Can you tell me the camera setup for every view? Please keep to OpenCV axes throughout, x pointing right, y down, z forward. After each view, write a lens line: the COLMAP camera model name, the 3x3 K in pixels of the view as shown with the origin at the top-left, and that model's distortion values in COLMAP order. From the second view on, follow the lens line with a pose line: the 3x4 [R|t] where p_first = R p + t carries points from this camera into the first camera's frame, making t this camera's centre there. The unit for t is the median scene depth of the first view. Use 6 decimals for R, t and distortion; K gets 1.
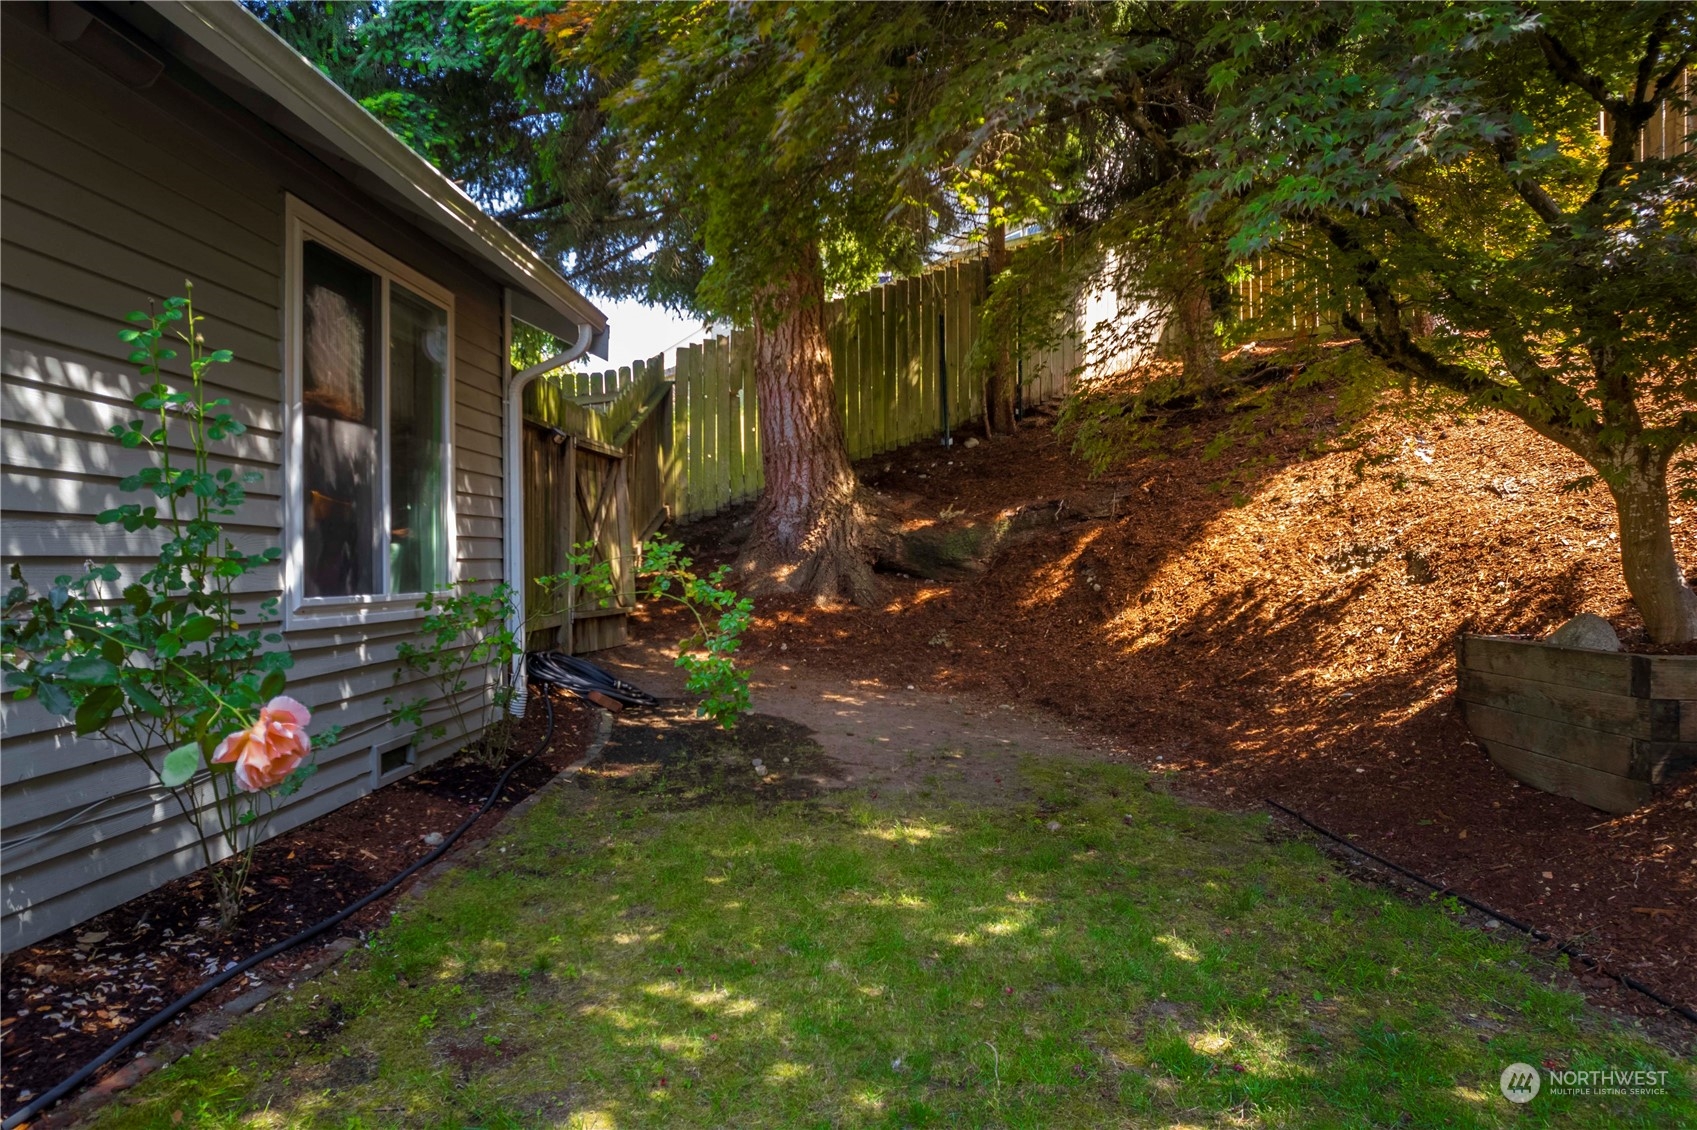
lens RADIAL K [[1118.8, 0, 847.0], [0, 1118.8, 565.2], [0, 0, 1]] dist [0.000748, 0.000110]
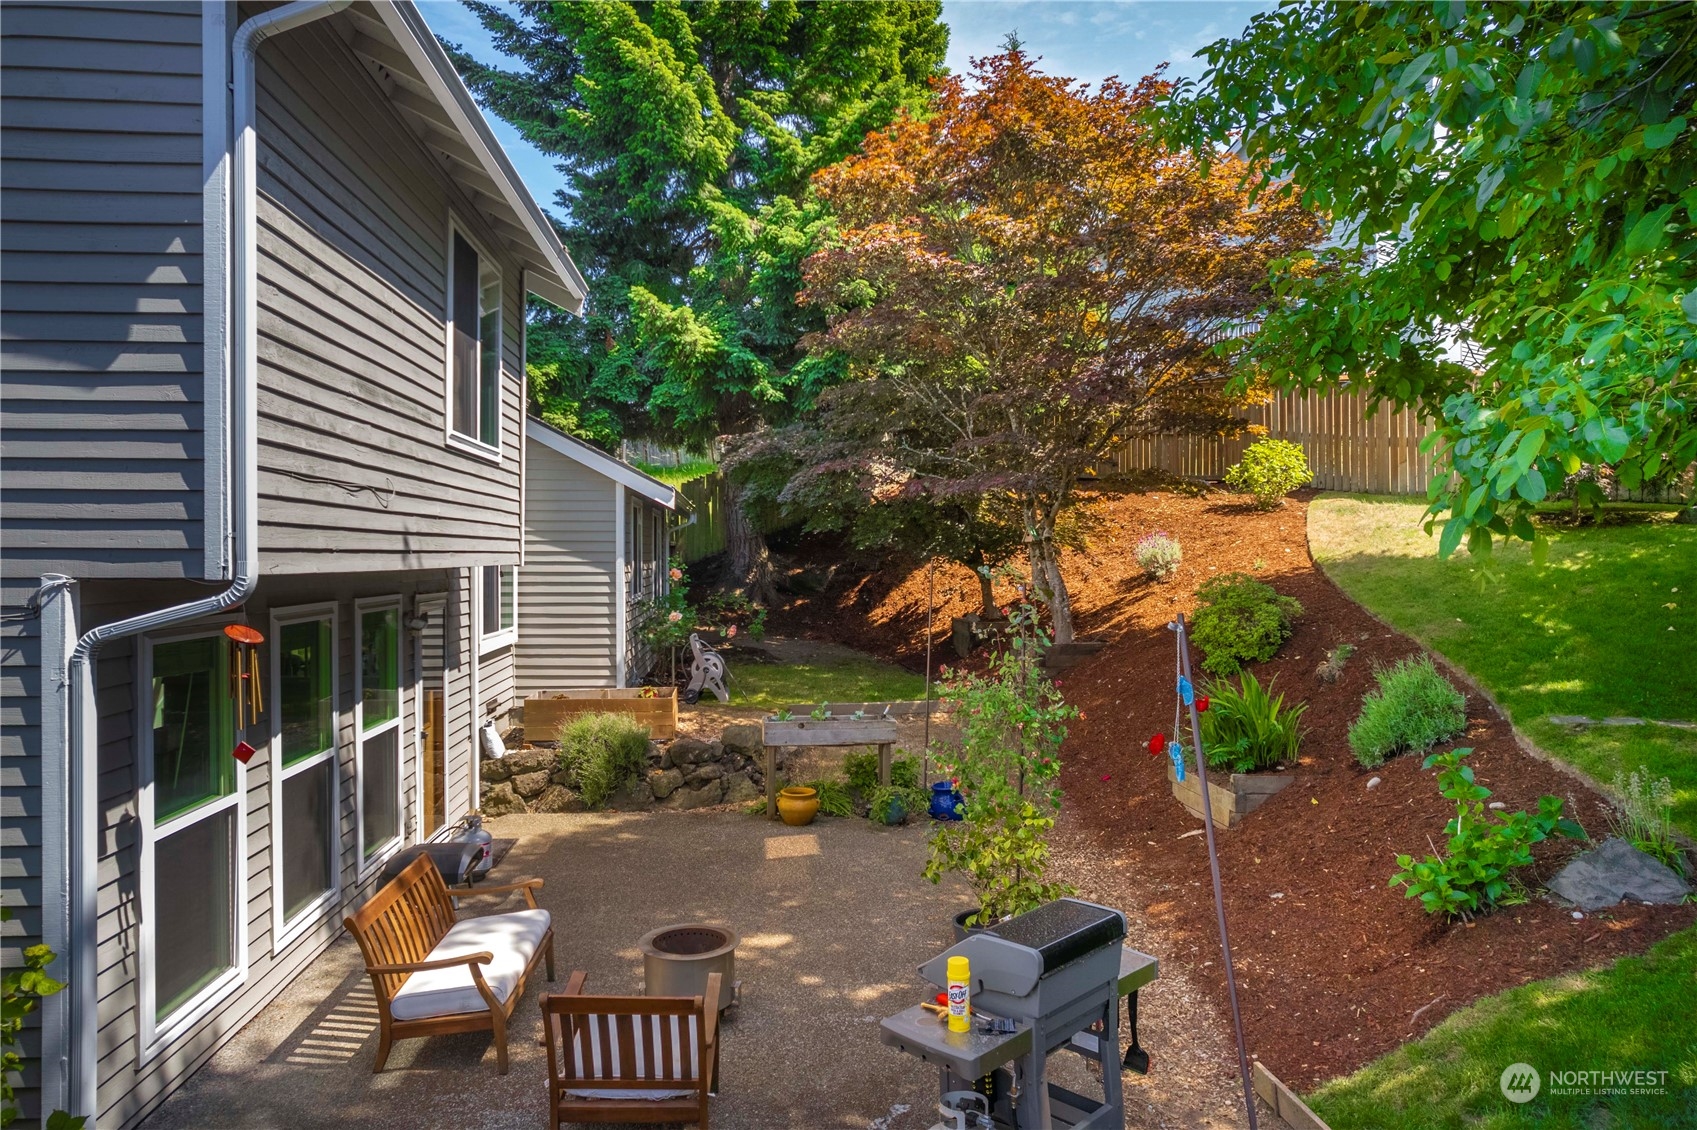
lens RADIAL K [[1118.8, 0, 845.5], [0, 1118.8, 561.3], [0, 0, 1]] dist [0.000748, 0.000110]
pose [[0.991164, 0.006732, 0.132473, -0.172659], [-0.007406, 0.999962, 0.004600, -0.083599], [-0.132437, -0.005541, 0.991176, -1.593962]]
